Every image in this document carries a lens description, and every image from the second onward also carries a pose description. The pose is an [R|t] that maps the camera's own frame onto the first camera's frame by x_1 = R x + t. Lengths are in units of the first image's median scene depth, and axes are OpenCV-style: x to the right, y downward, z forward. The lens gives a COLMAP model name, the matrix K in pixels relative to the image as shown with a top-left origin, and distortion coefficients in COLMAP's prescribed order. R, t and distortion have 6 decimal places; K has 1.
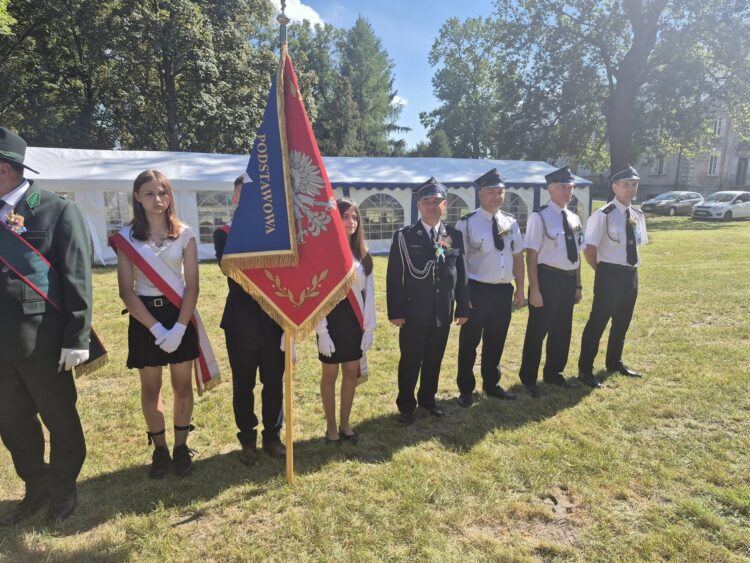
lens RADIAL K [[511.8, 0, 355.6], [0, 511.8, 282.7], [0, 0, 1]] dist [0.029899, -0.030501]
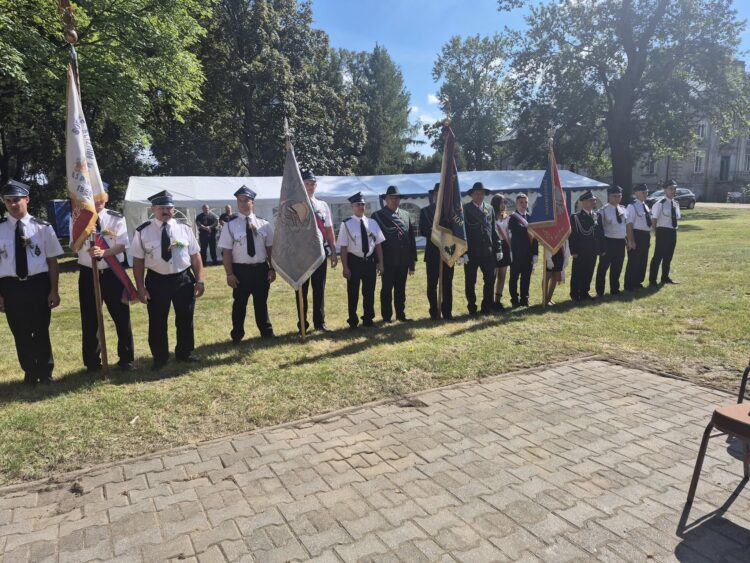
lens RADIAL K [[511.8, 0, 355.6], [0, 511.8, 282.7], [0, 0, 1]] dist [0.029899, -0.030501]
pose [[0.998933, -0.044078, 0.013780, -0.104720], [0.044306, 0.998879, -0.016678, 0.021290], [-0.013029, 0.017270, 0.999766, -0.142004]]
